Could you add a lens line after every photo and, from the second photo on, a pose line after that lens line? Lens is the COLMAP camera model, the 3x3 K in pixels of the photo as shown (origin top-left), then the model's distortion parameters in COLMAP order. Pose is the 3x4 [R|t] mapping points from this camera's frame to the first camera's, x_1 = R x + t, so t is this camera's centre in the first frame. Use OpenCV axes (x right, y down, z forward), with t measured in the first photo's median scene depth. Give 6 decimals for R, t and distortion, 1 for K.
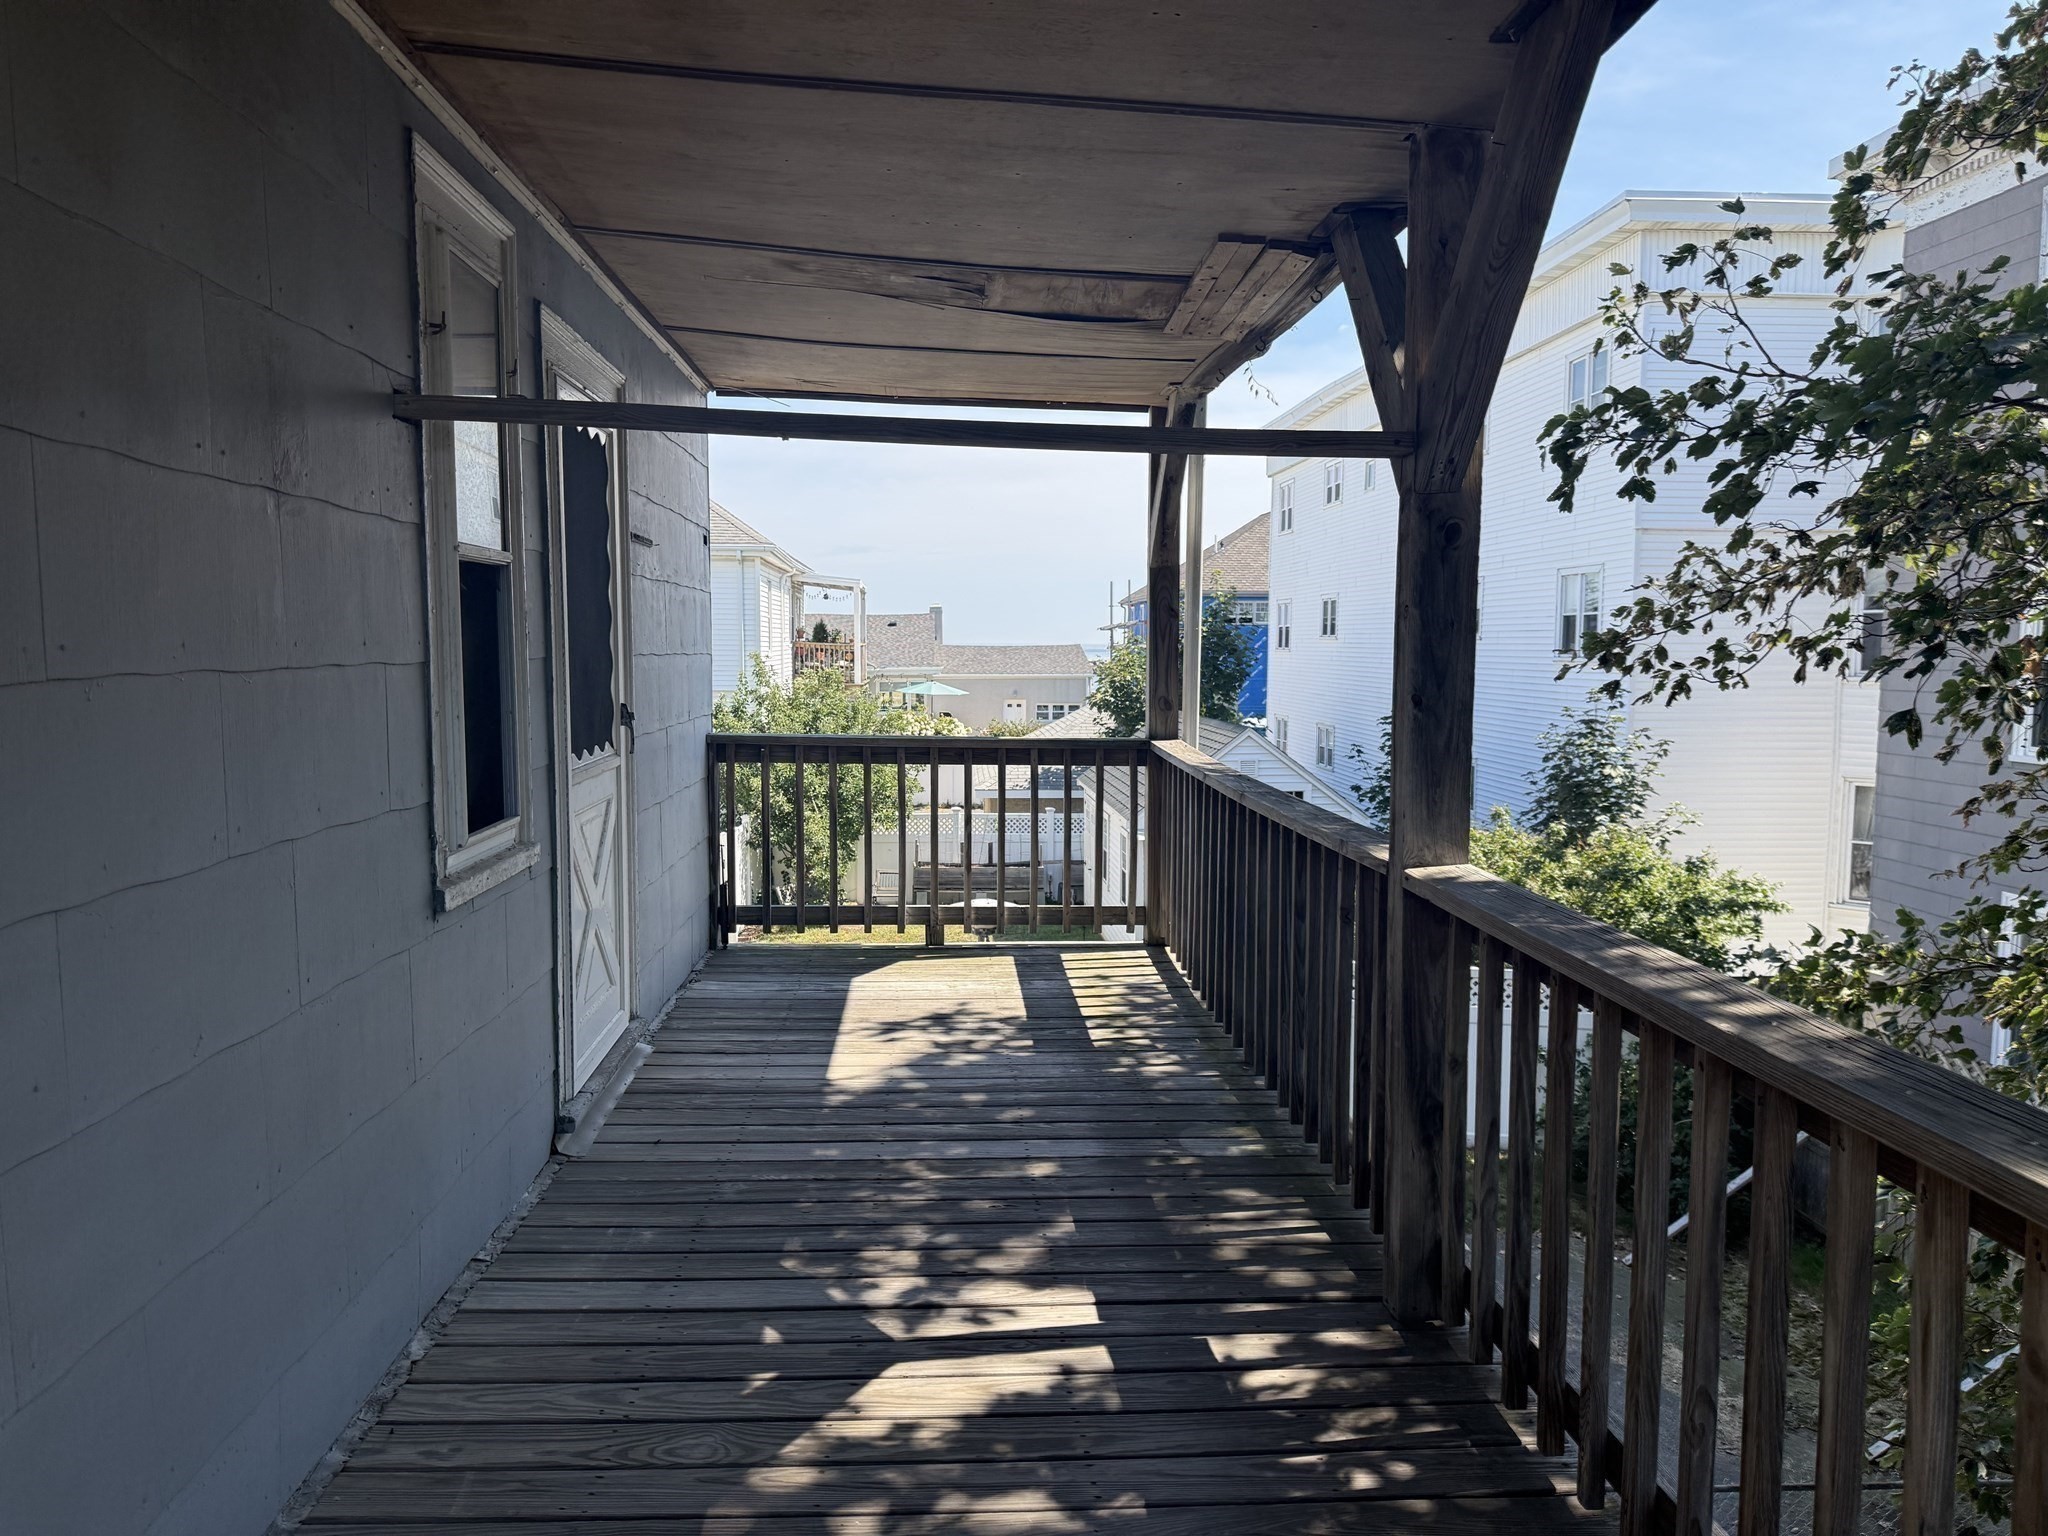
lens RADIAL K [[1431.4, 0, 1024.0], [0, 1431.4, 768.0], [0, 0, 1]] dist [0.004933, -0.000547]
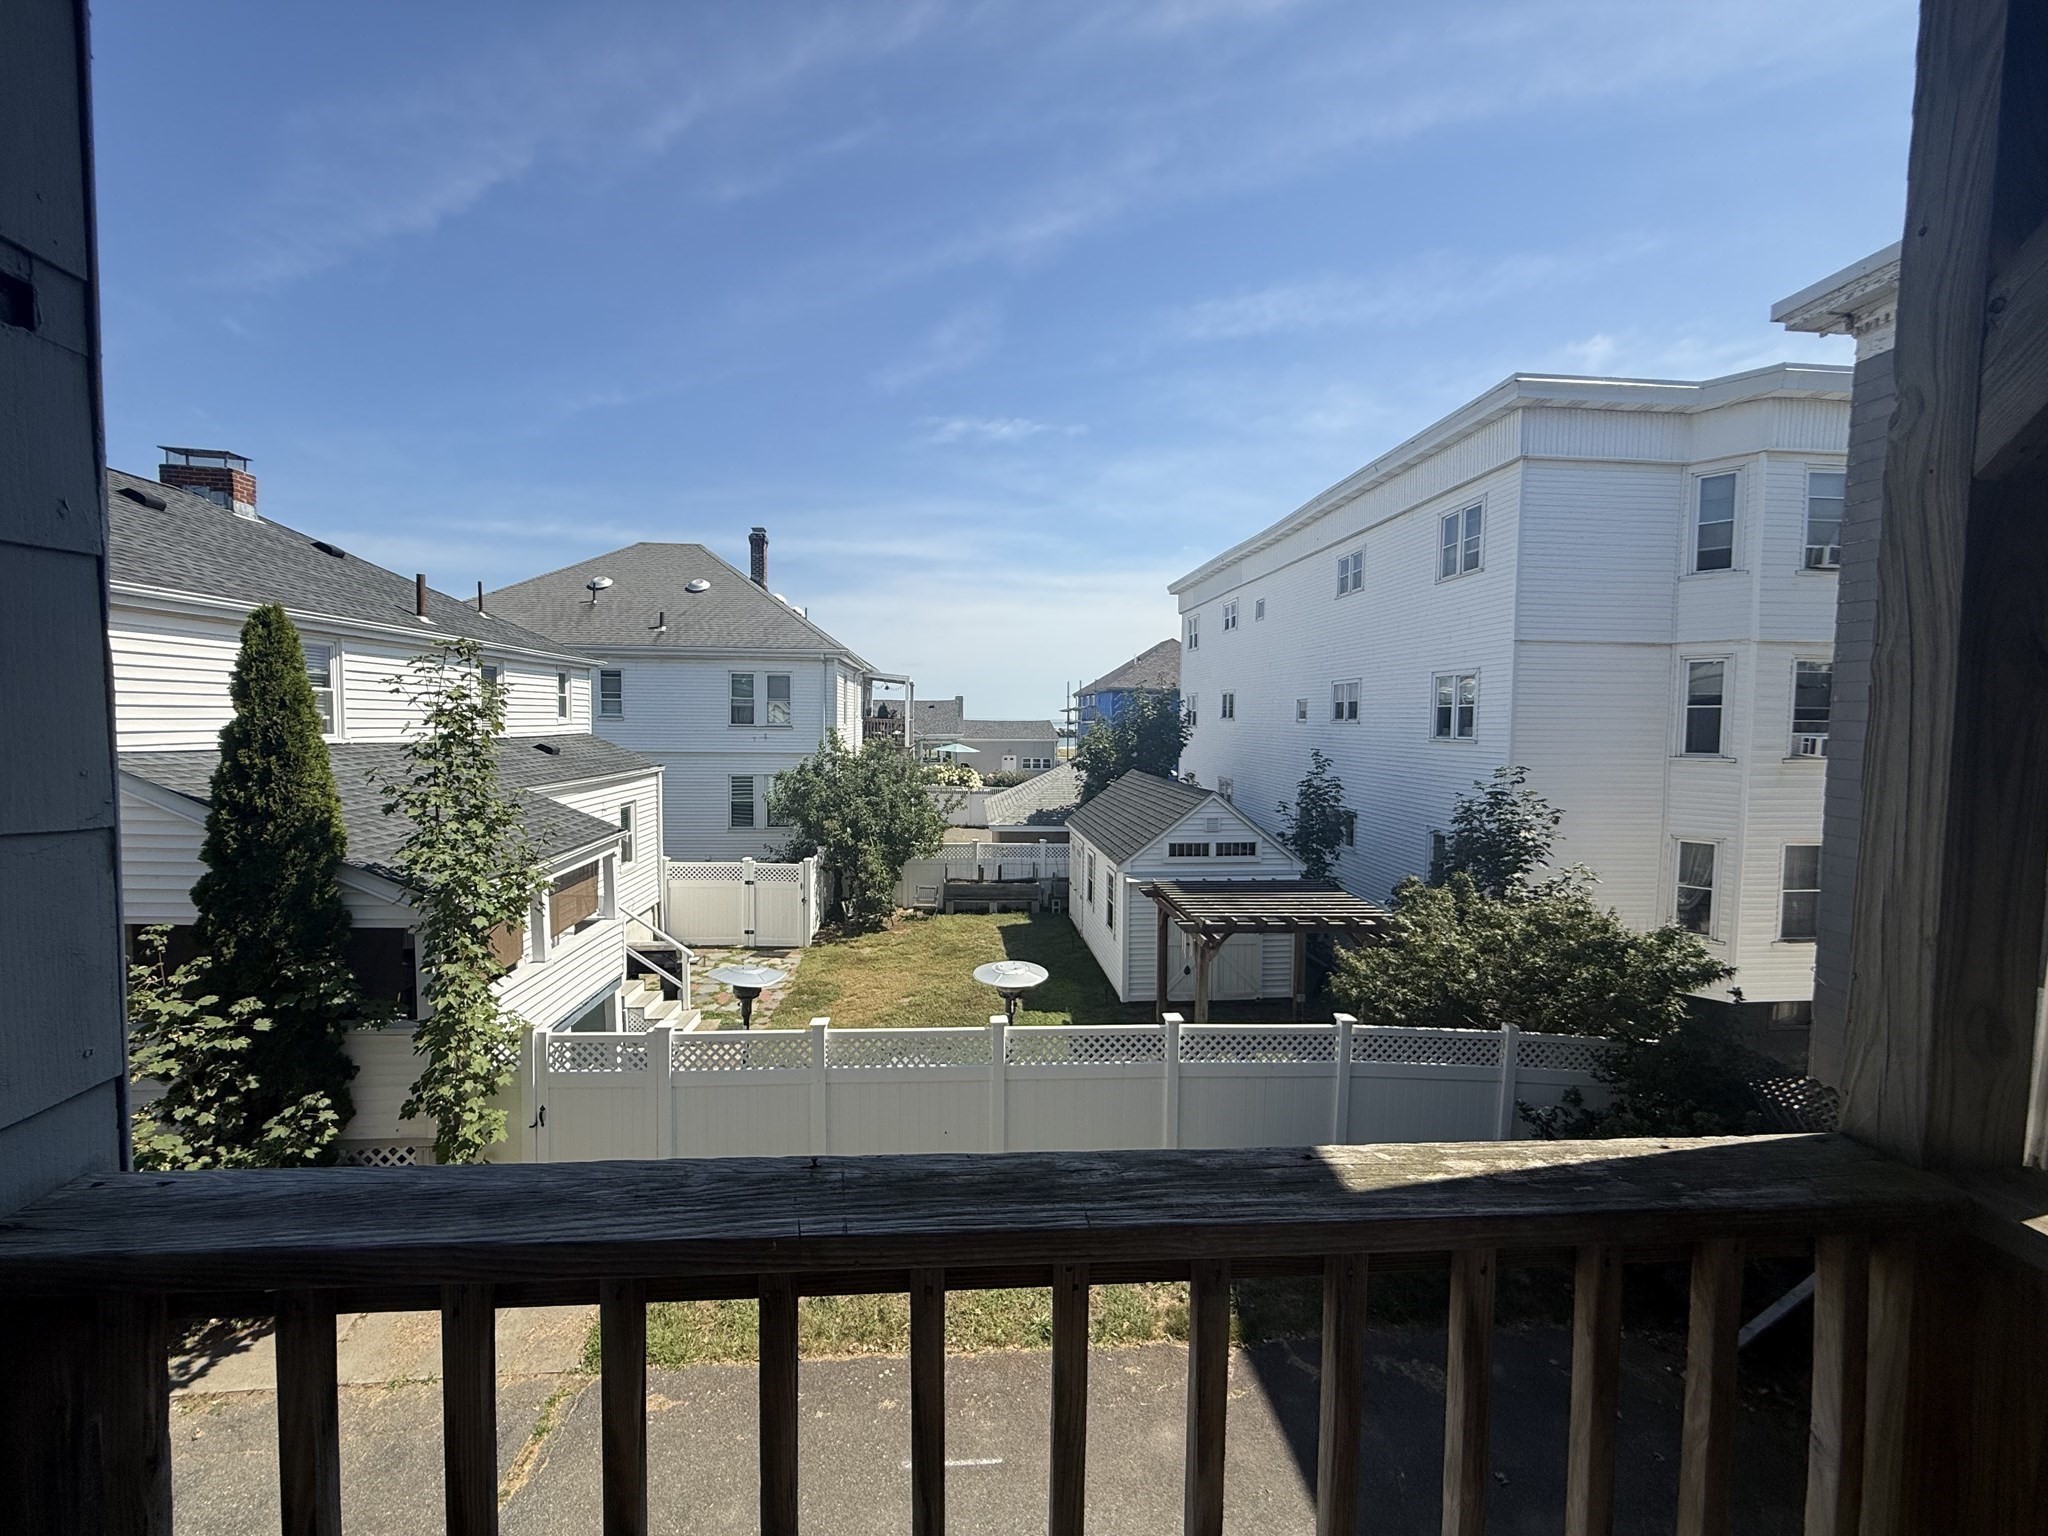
lens RADIAL K [[821.3, 0, 1028.1], [0, 821.3, 765.7], [0, 0, 1]] dist [0.000707, 0.000099]
pose [[0.999616, 0.010015, 0.025855, -0.014231], [-0.009259, 0.999530, -0.029224, -0.016940], [-0.026135, 0.028974, 0.999238, 0.161722]]
